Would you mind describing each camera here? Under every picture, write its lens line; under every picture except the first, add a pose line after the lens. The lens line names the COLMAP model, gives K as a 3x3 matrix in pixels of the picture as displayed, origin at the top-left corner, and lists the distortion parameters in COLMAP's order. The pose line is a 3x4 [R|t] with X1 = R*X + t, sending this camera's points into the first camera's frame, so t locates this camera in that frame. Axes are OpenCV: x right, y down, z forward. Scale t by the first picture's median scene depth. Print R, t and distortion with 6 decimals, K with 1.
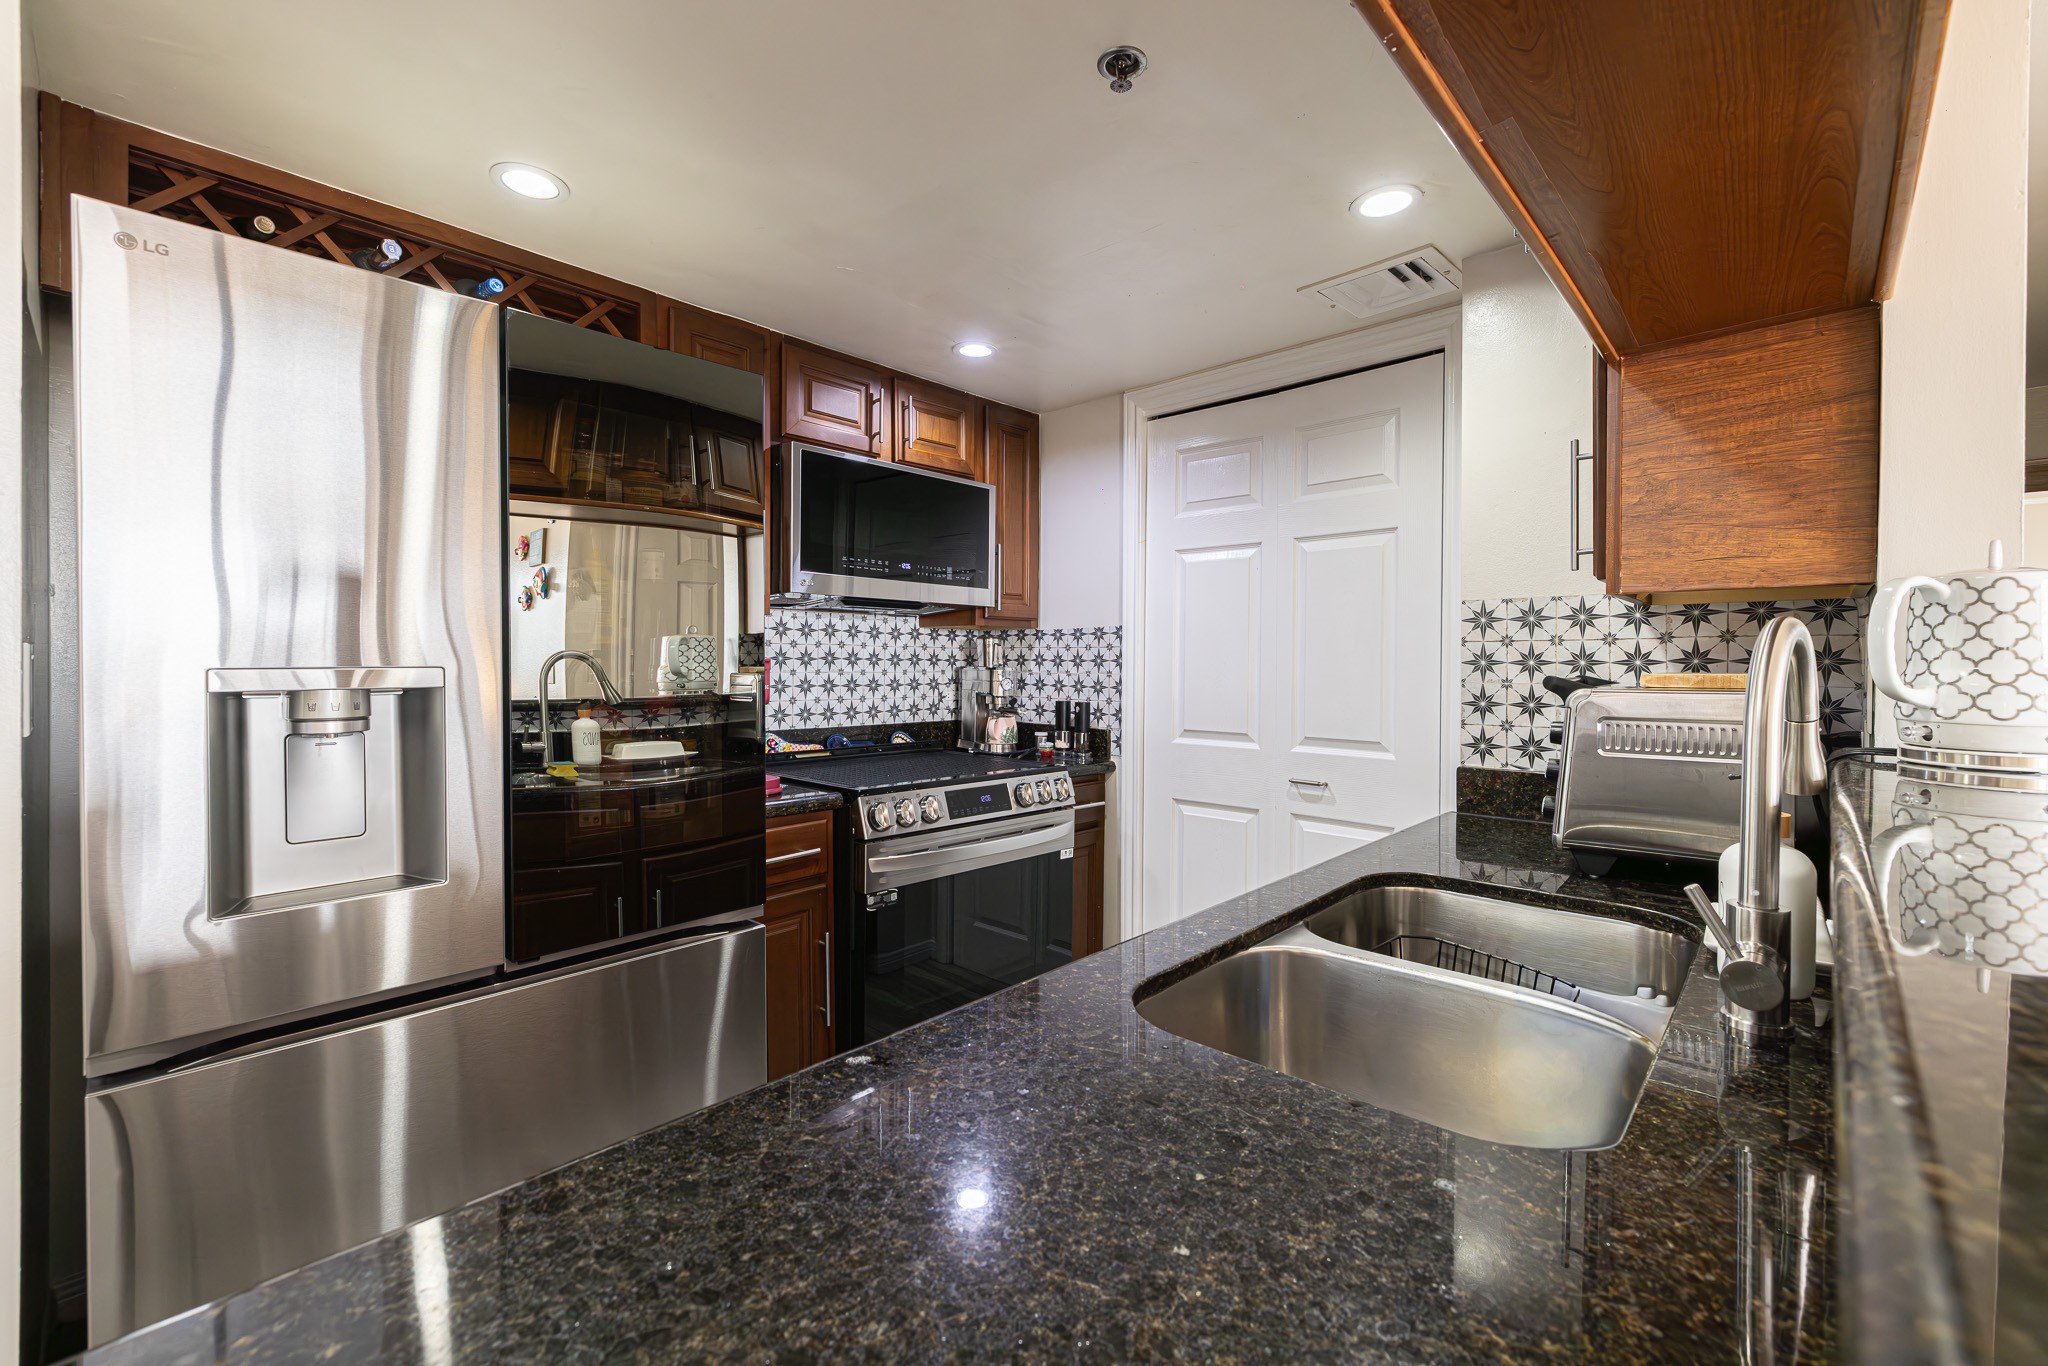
lens RADIAL K [[855.3, 0, 1019.0], [0, 855.3, 669.6], [0, 0, 1]] dist [-0.000630, 0.000326]
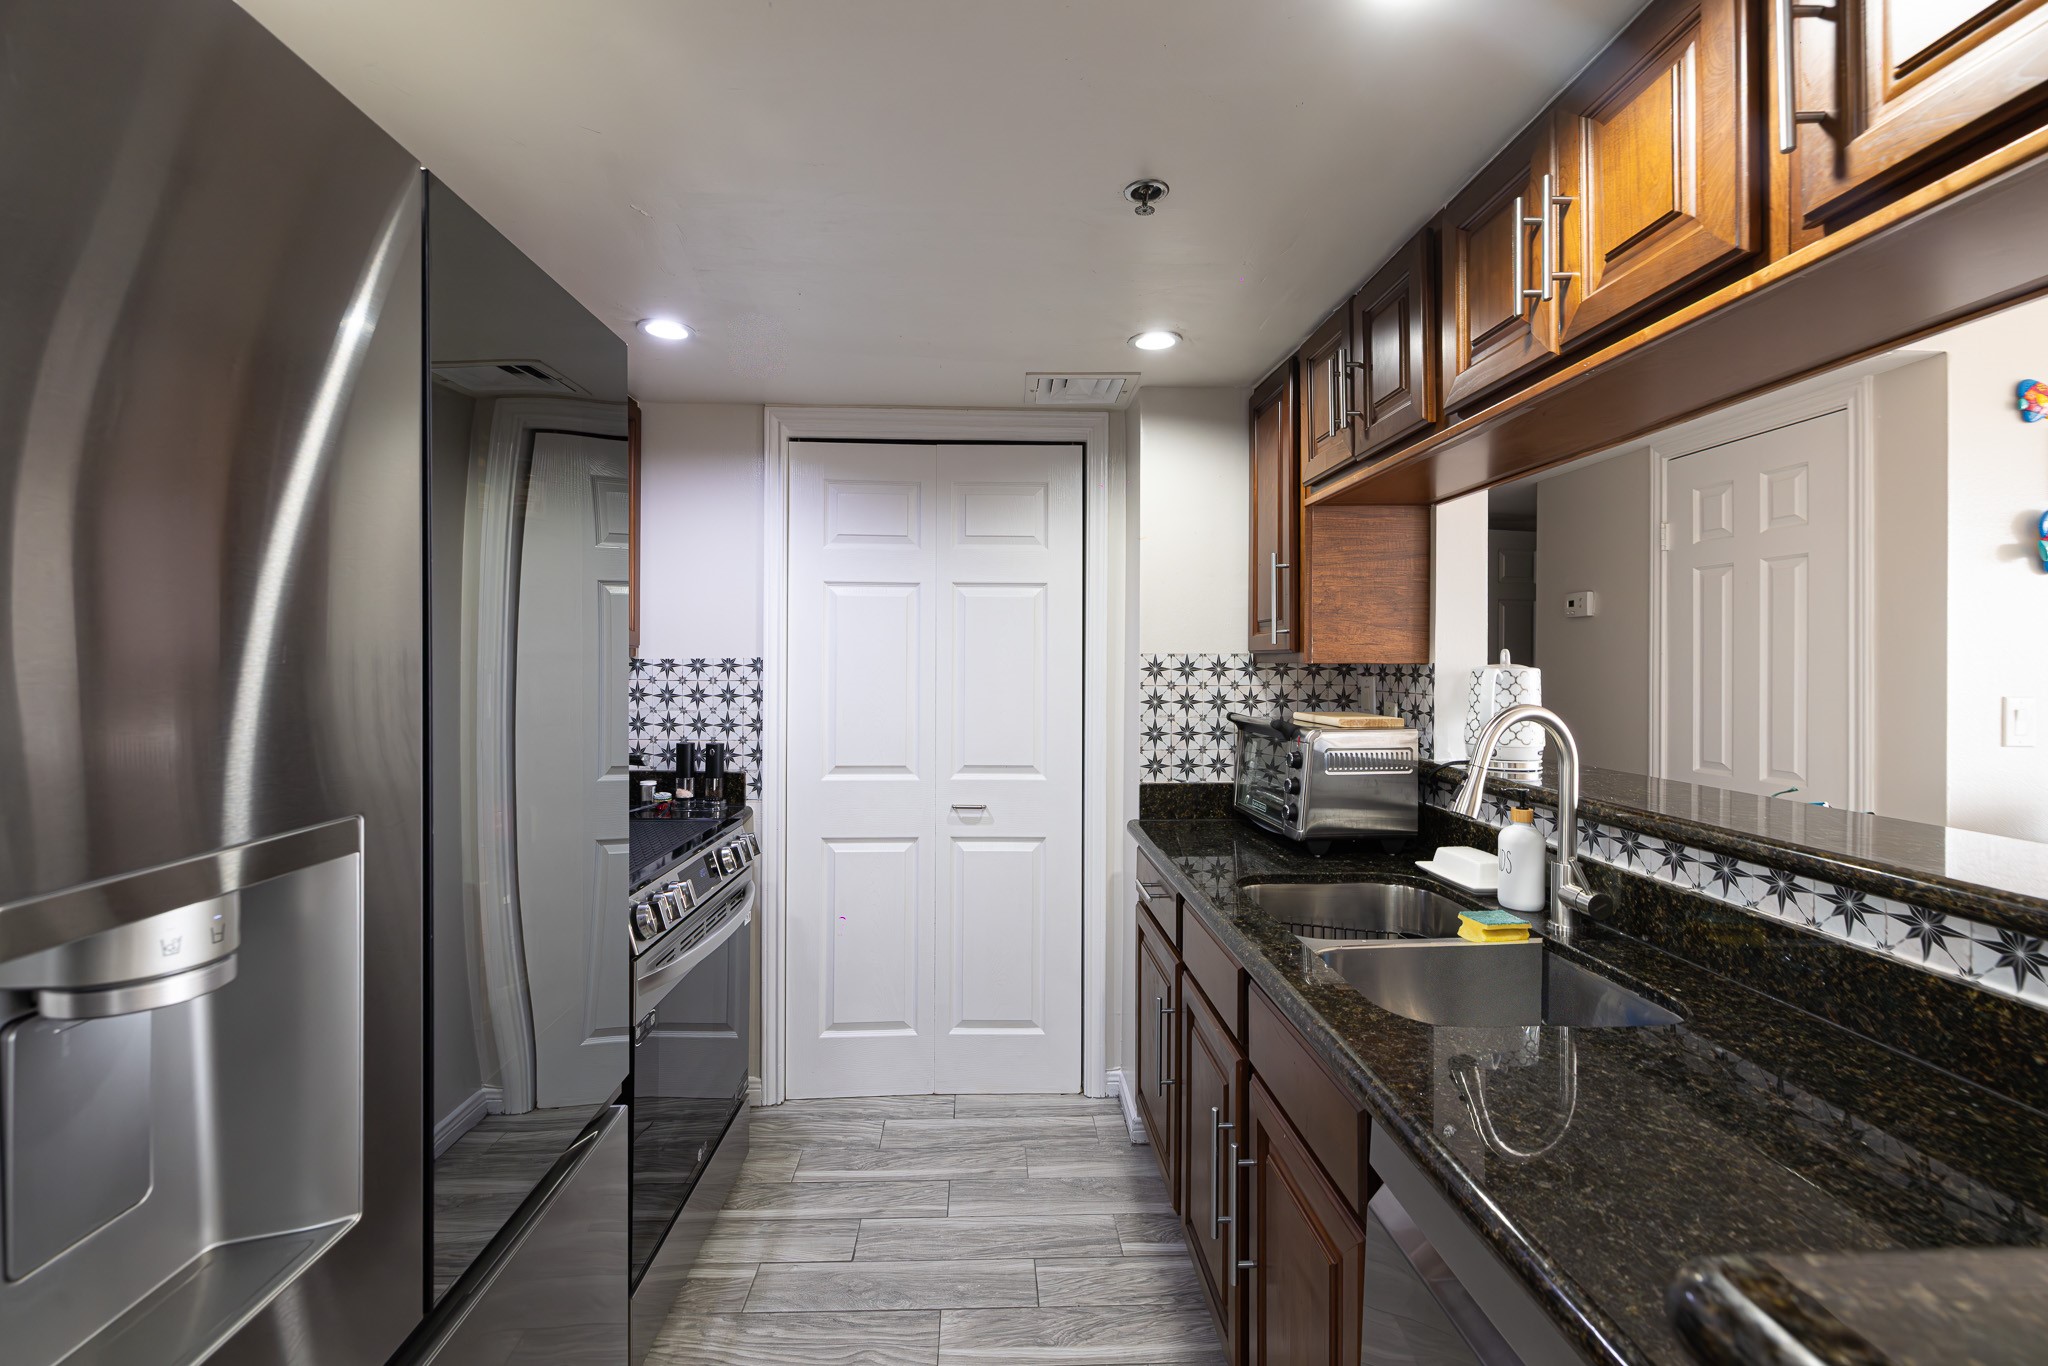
lens RADIAL K [[858.7, 0, 1028.3], [0, 858.7, 668.0], [0, 0, 1]] dist [-0.000989, 0.000517]
pose [[0.694234, -0.003392, 0.719741, -0.360108], [0.003546, 0.999993, 0.001293, -0.042373], [-0.719741, 0.001654, 0.694241, 0.158856]]
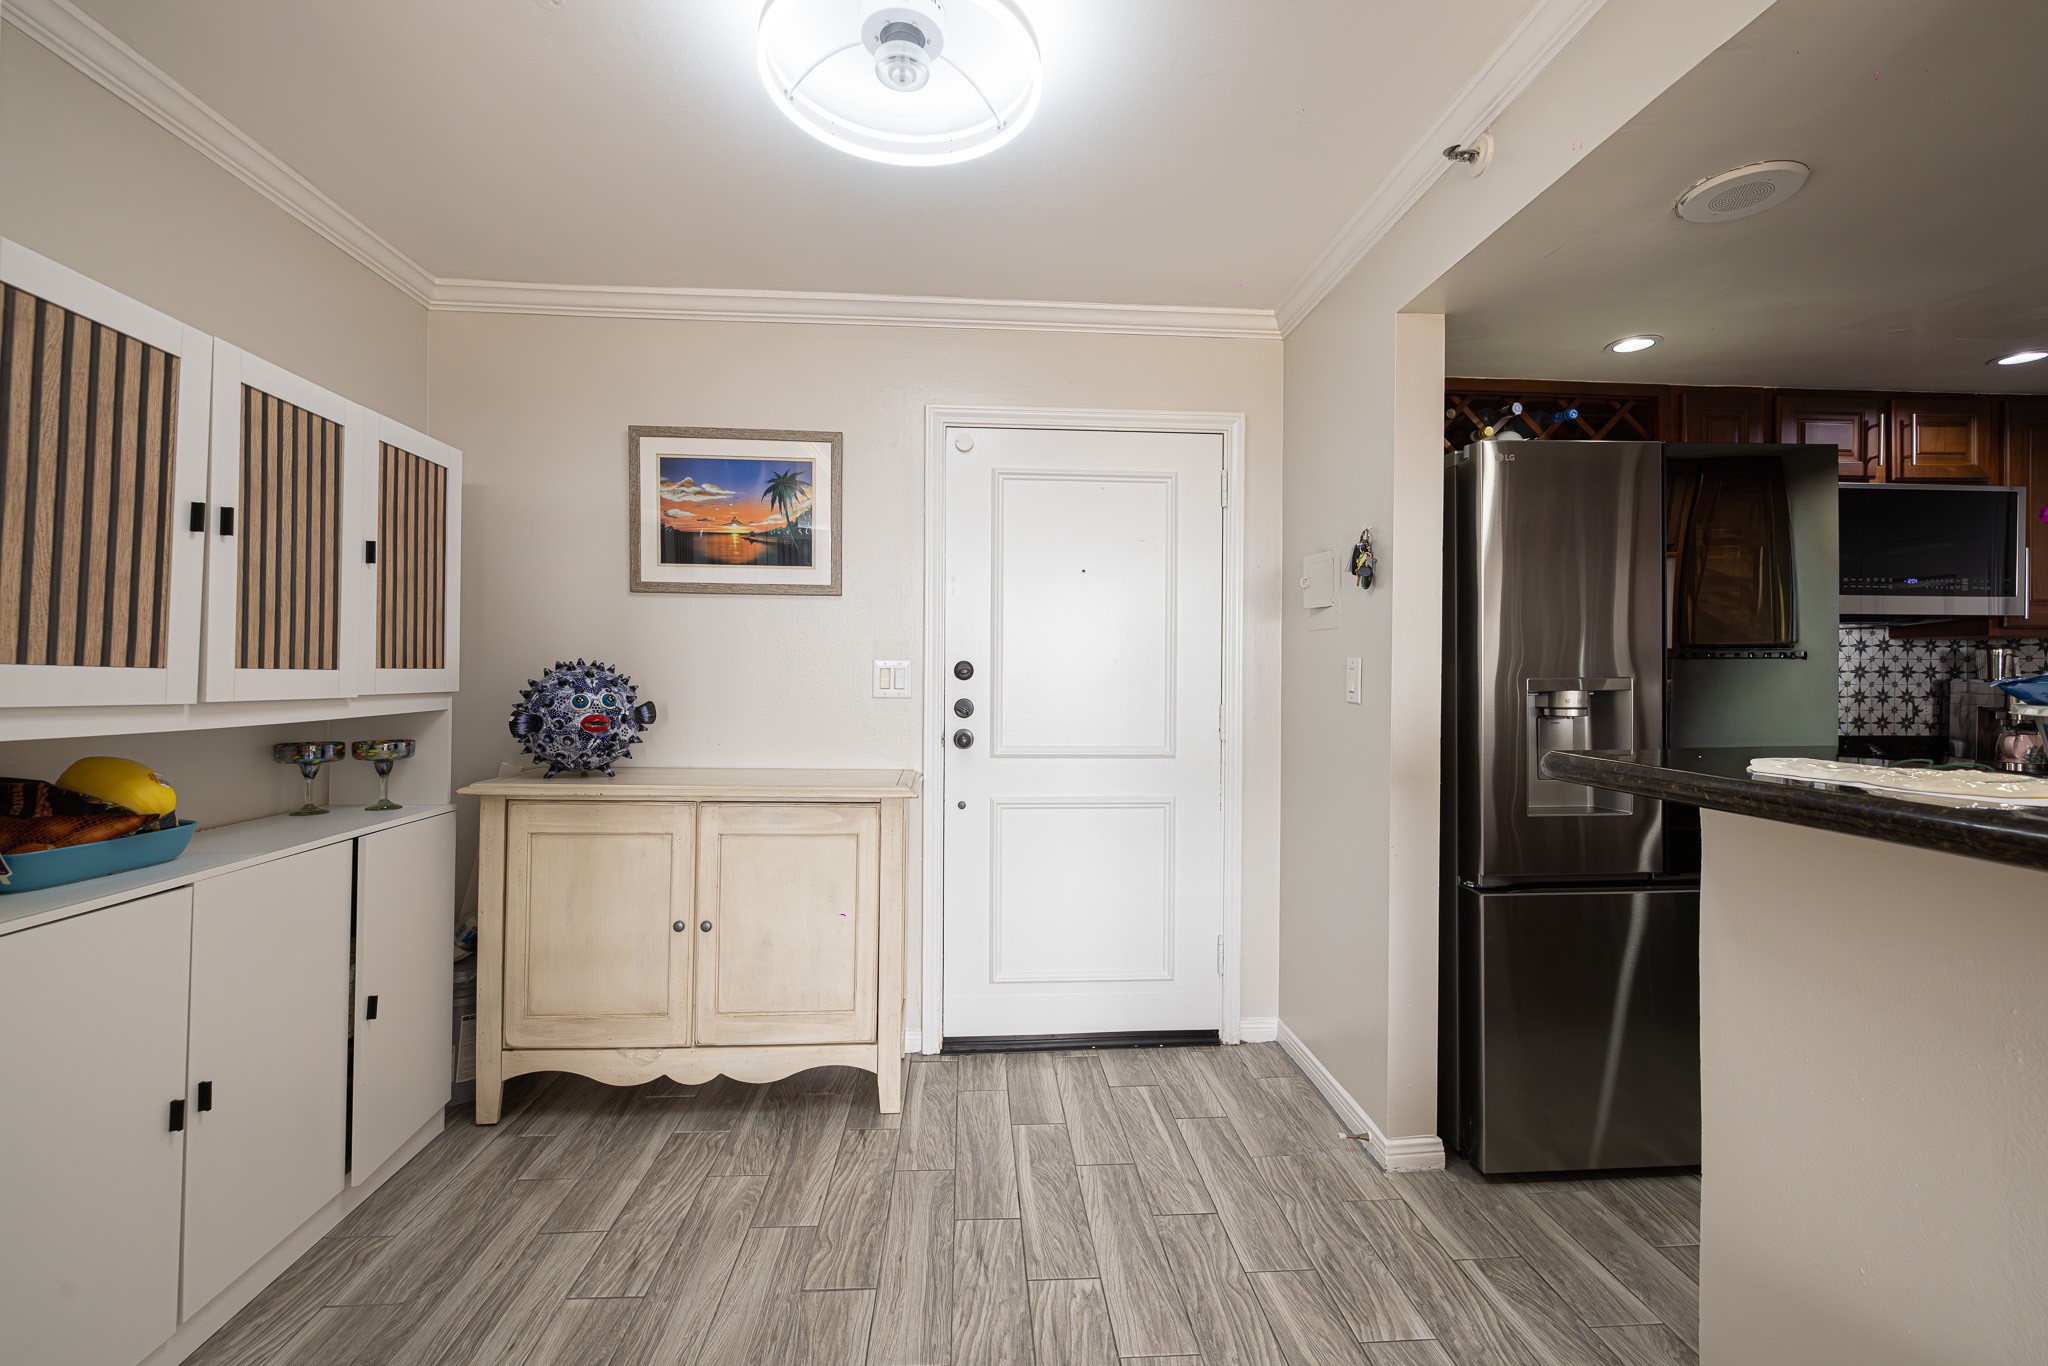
lens RADIAL K [[855.3, 0, 1019.0], [0, 855.3, 669.6], [0, 0, 1]] dist [-0.000630, 0.000326]
pose [[0.732968, -0.000965, -0.680262, -0.200475], [-0.007326, 0.999930, -0.009312, 0.002372], [0.680224, 0.011809, 0.732910, -0.439043]]
